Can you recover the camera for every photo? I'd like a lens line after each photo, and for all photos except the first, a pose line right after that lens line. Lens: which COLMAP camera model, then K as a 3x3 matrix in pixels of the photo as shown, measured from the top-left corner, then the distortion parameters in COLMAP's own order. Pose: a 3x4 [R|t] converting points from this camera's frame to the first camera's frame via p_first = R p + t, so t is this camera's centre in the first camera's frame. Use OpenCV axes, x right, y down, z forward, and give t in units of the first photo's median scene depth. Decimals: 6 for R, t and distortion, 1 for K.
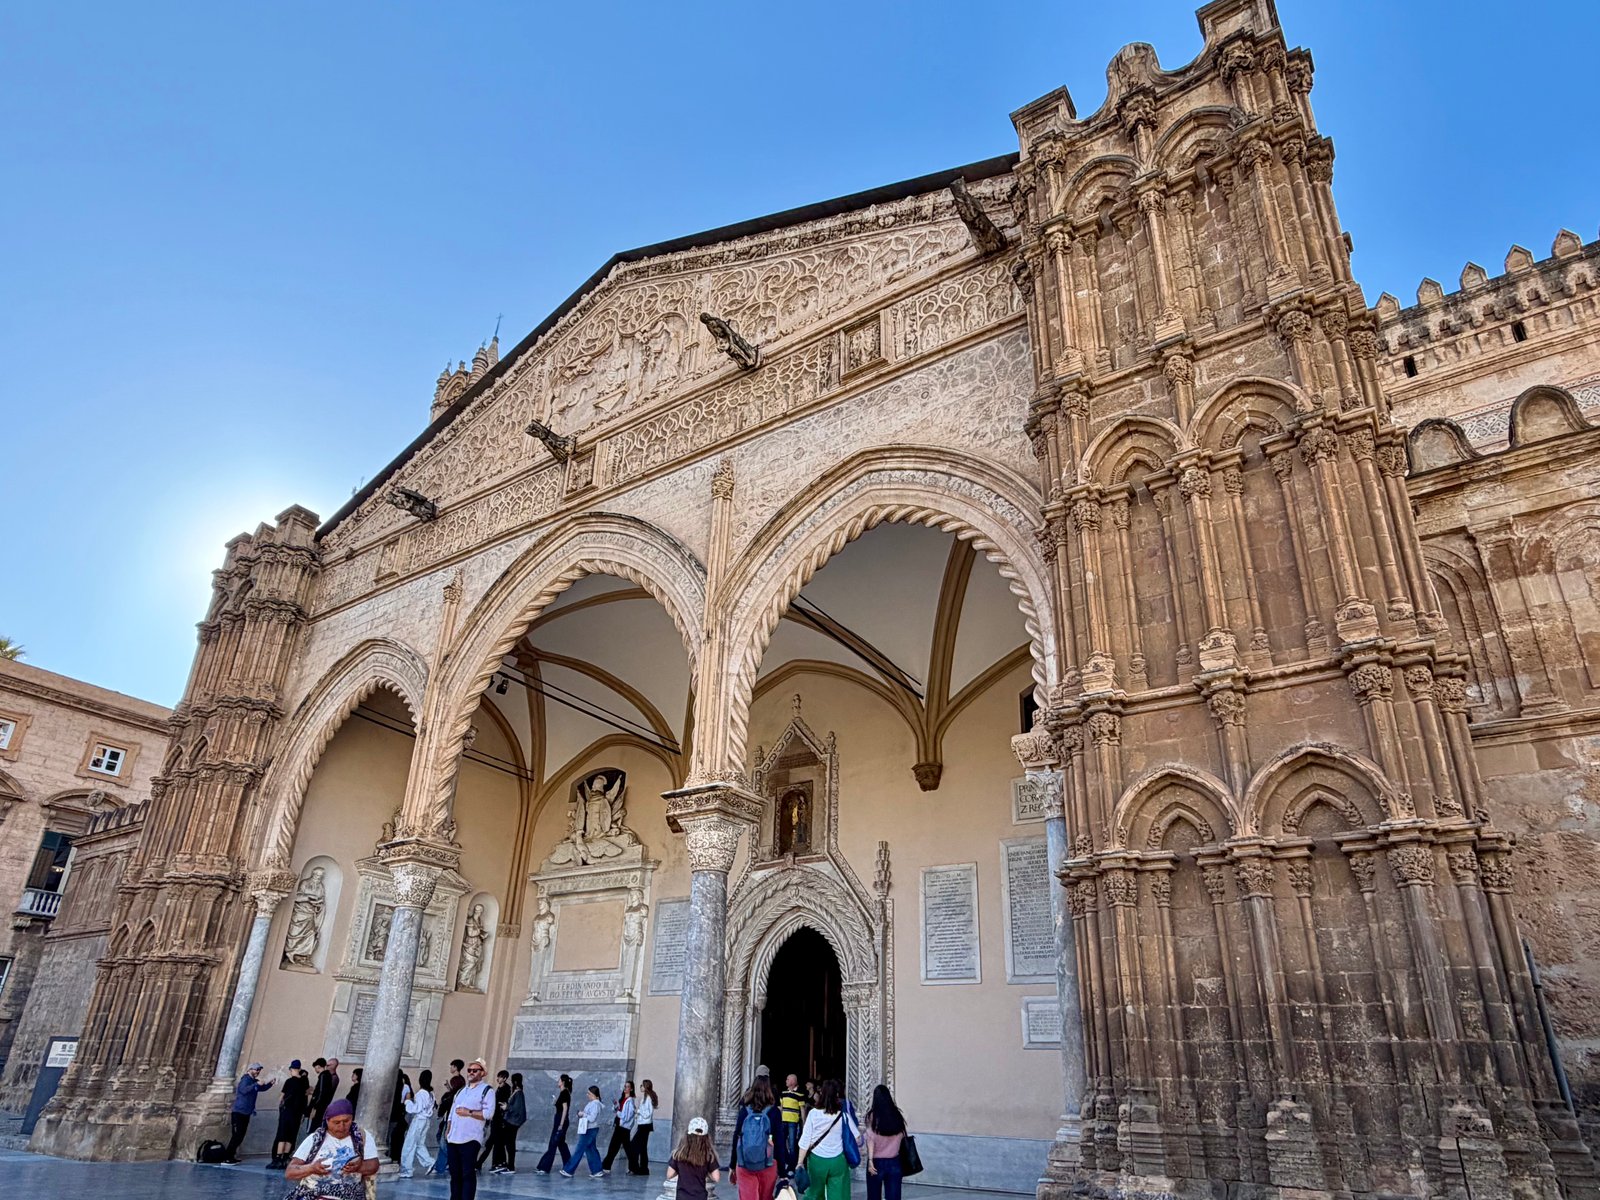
lens RADIAL K [[925.3, 0, 805.0], [0, 925.3, 700.4], [0, 0, 1]] dist [-0.000177, -0.000959]
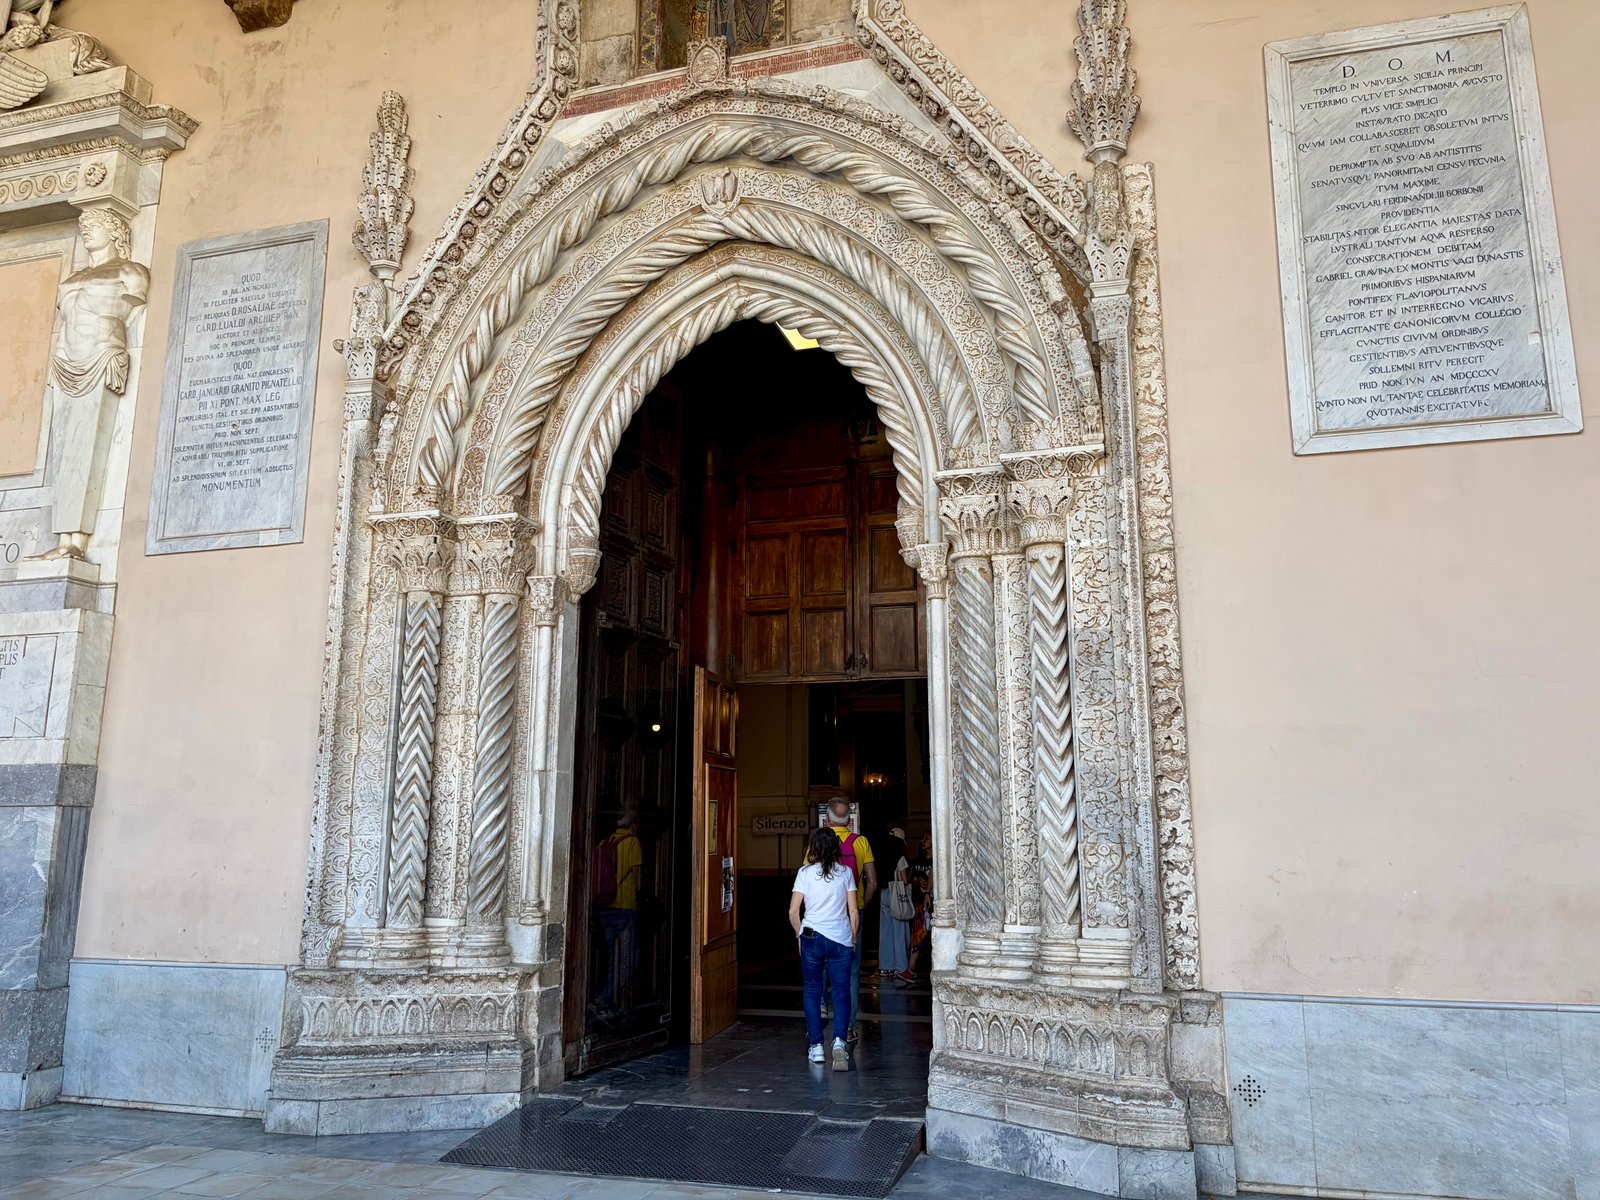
lens RADIAL K [[1241.0, 0, 800.0], [0, 1241.0, 600.0], [0, 0, 1]] dist [0.020658, -0.000457]
pose [[0.958122, 0.032340, 0.284528, -0.090552], [-0.087616, 0.979059, 0.183757, 0.257225], [-0.272628, -0.200991, 0.940892, 0.611670]]
